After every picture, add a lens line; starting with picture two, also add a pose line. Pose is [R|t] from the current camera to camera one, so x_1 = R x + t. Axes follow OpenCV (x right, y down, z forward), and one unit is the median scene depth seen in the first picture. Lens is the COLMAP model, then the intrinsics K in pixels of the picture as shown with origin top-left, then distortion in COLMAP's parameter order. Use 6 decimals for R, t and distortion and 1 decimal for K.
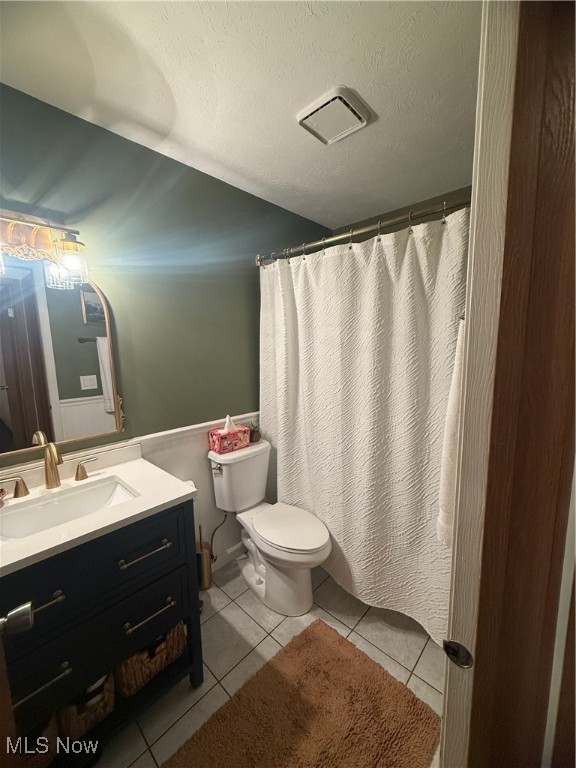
lens RADIAL K [[305.2, 0, 286.8], [0, 305.2, 381.3], [0, 0, 1]] dist [-0.001099, -0.000058]
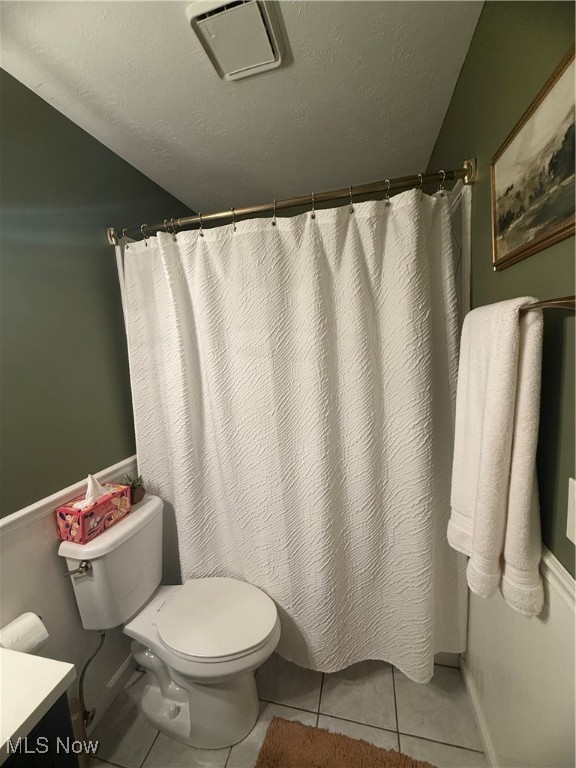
lens RADIAL K [[305.2, 0, 286.8], [0, 305.2, 381.3], [0, 0, 1]] dist [-0.001099, -0.000058]
pose [[0.874987, -0.098277, 0.474067, -0.132431], [0.109335, 0.993996, 0.004263, -0.043054], [-0.471639, 0.048102, 0.880479, 0.285424]]
